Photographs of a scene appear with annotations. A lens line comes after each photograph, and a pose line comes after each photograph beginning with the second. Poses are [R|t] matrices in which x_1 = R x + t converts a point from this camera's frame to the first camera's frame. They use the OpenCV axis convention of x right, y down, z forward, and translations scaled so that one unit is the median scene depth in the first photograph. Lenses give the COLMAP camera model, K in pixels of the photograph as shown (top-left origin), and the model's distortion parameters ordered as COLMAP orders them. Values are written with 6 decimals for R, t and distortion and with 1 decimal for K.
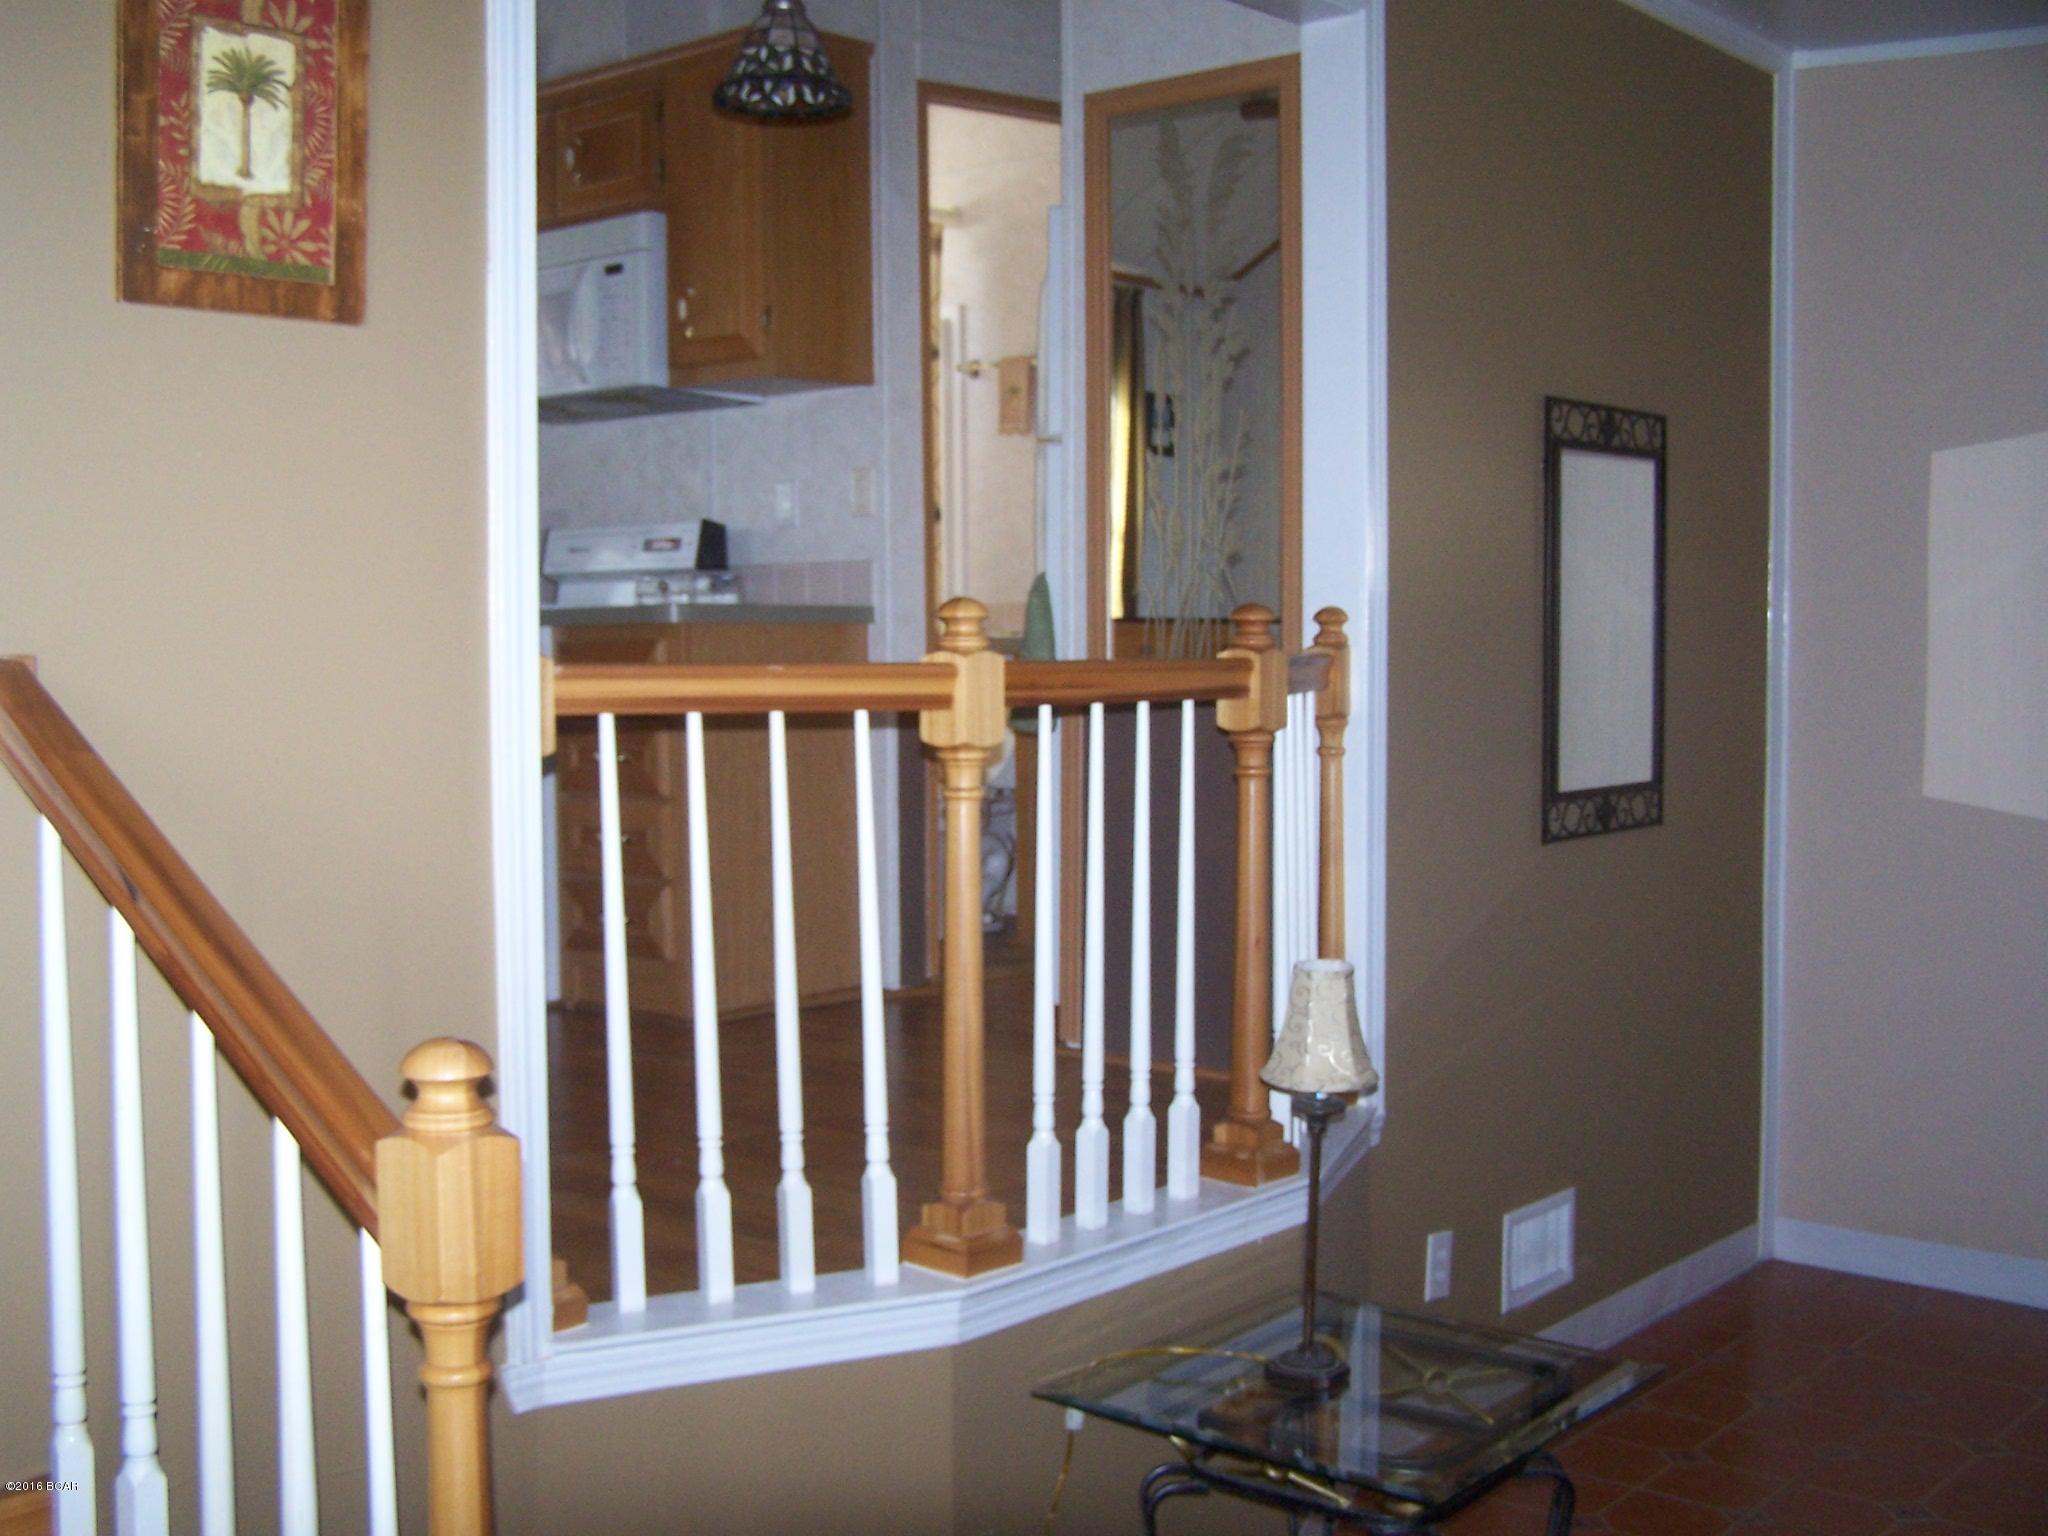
lens RADIAL K [[2326.7, 0, 956.7], [0, 2326.7, 752.6], [0, 0, 1]] dist [-0.182948, 0.320825]
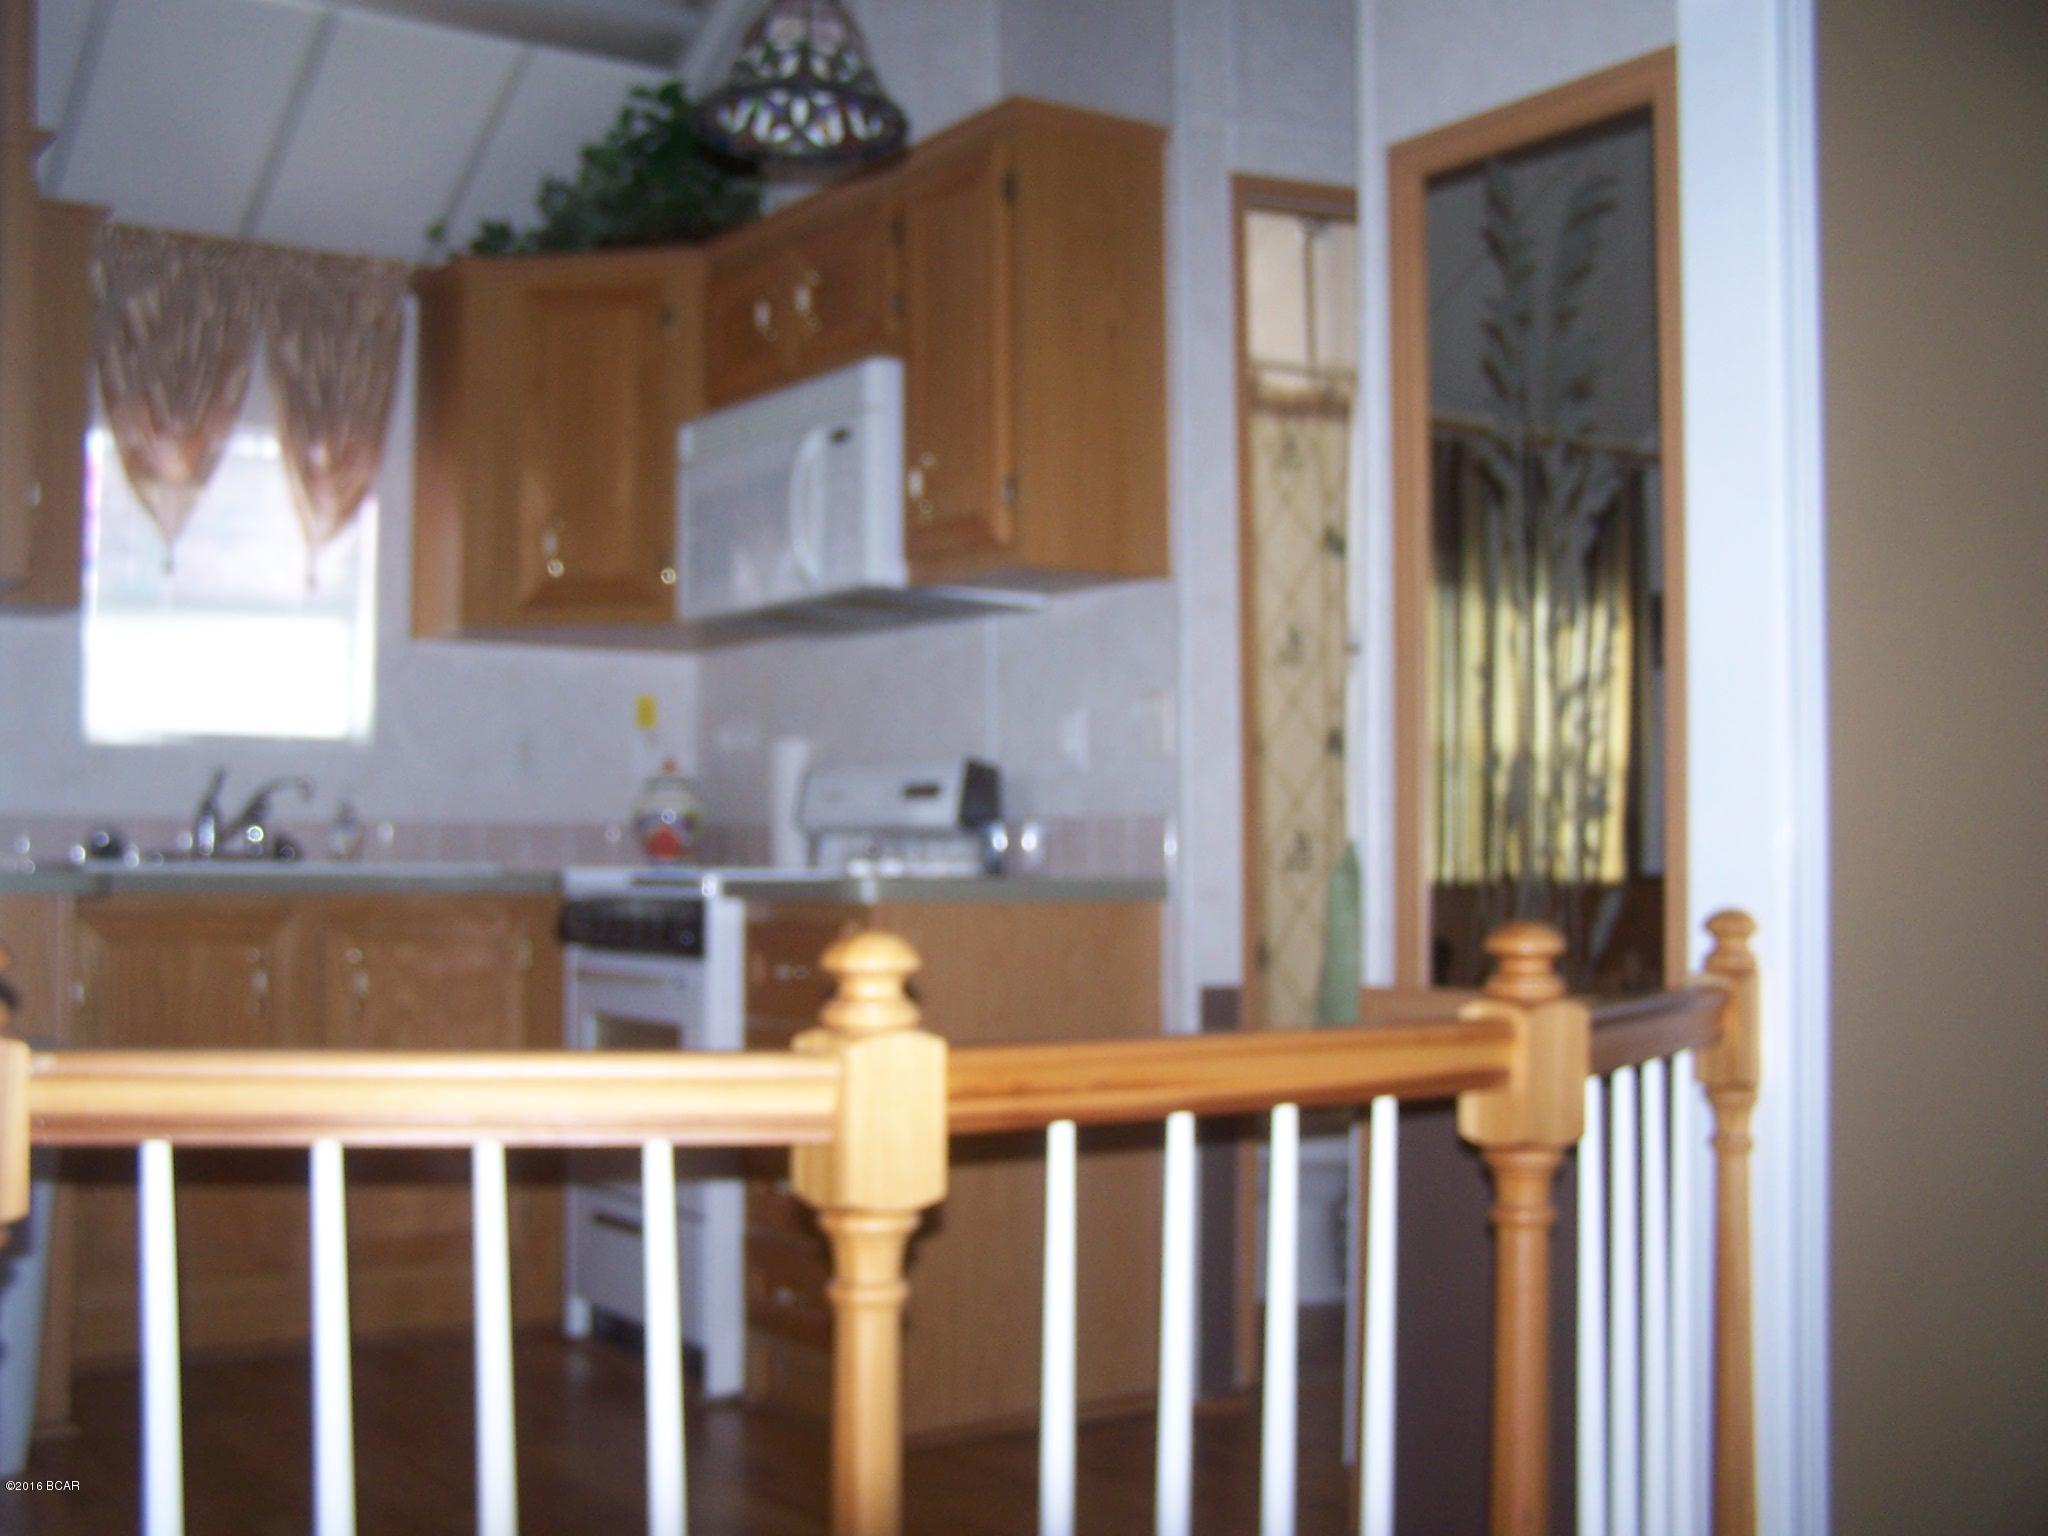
lens RADIAL K [[2284.1, 0, 1023.1], [0, 2284.1, 743.2], [0, 0, 1]] dist [-0.196849, 0.284158]
pose [[0.968588, -0.002554, -0.248657, 0.119505], [-0.021842, 0.995209, -0.095300, -0.042690], [0.247709, 0.097738, 0.963892, 0.347299]]
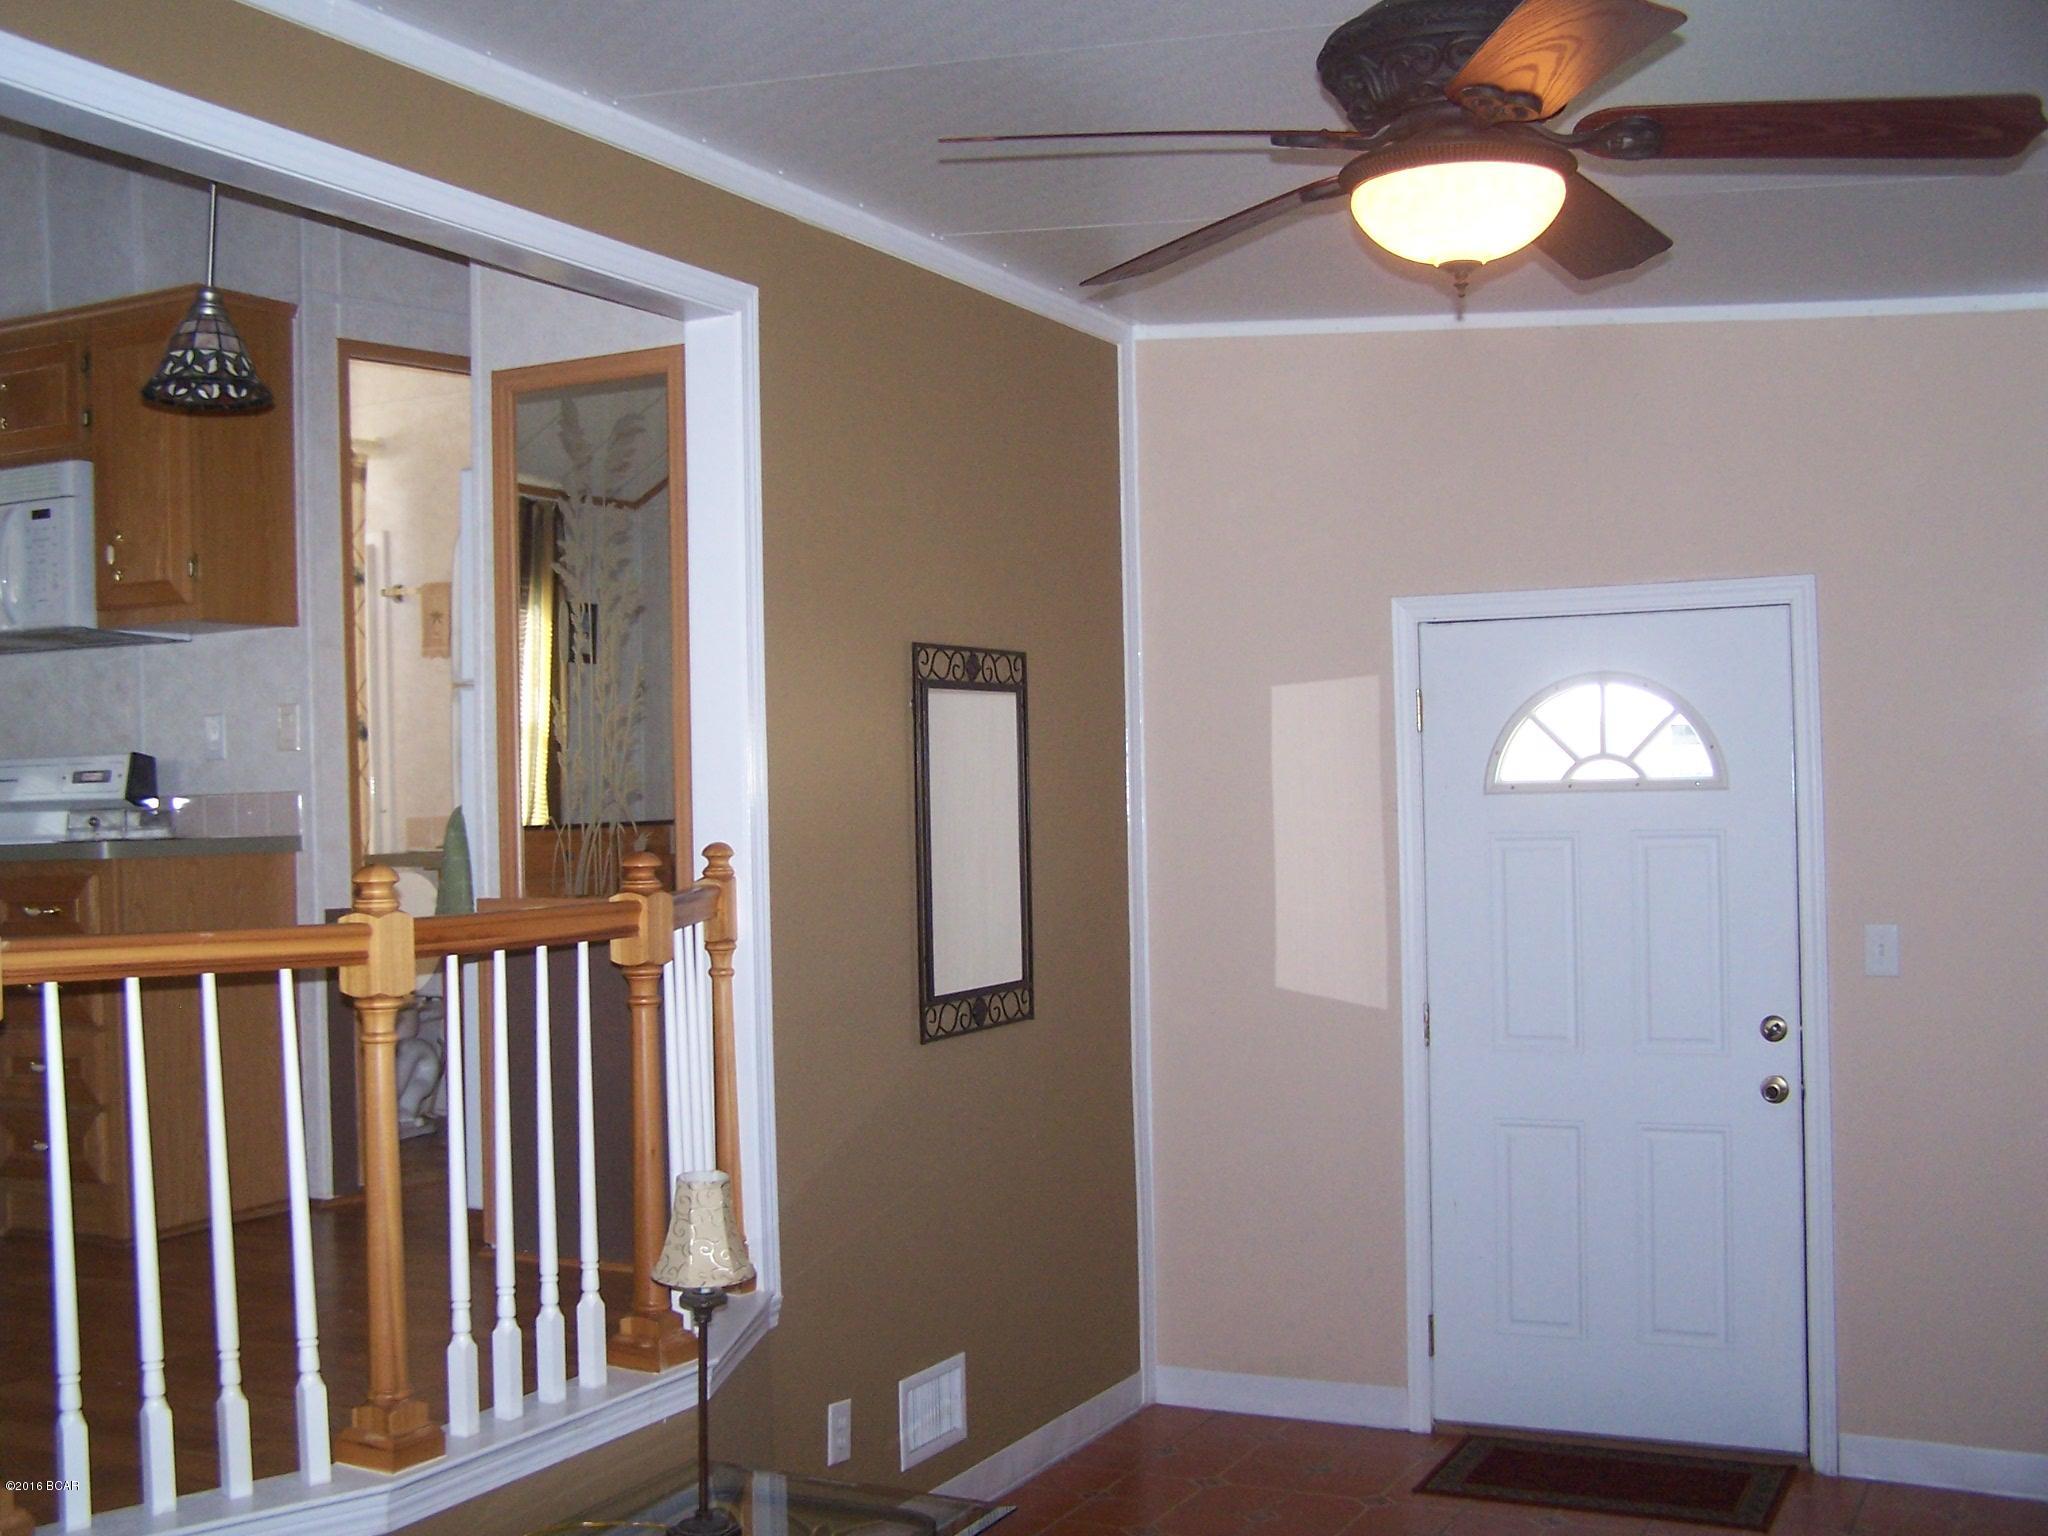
lens RADIAL K [[2366.1, 0, 976.9], [0, 2366.1, 766.6], [0, 0, 1]] dist [-0.188010, 0.344059]
pose [[0.970596, -0.014190, 0.240298, 0.009770], [0.029143, 0.997845, -0.058788, -0.027365], [-0.238946, 0.064062, 0.968917, -0.123010]]
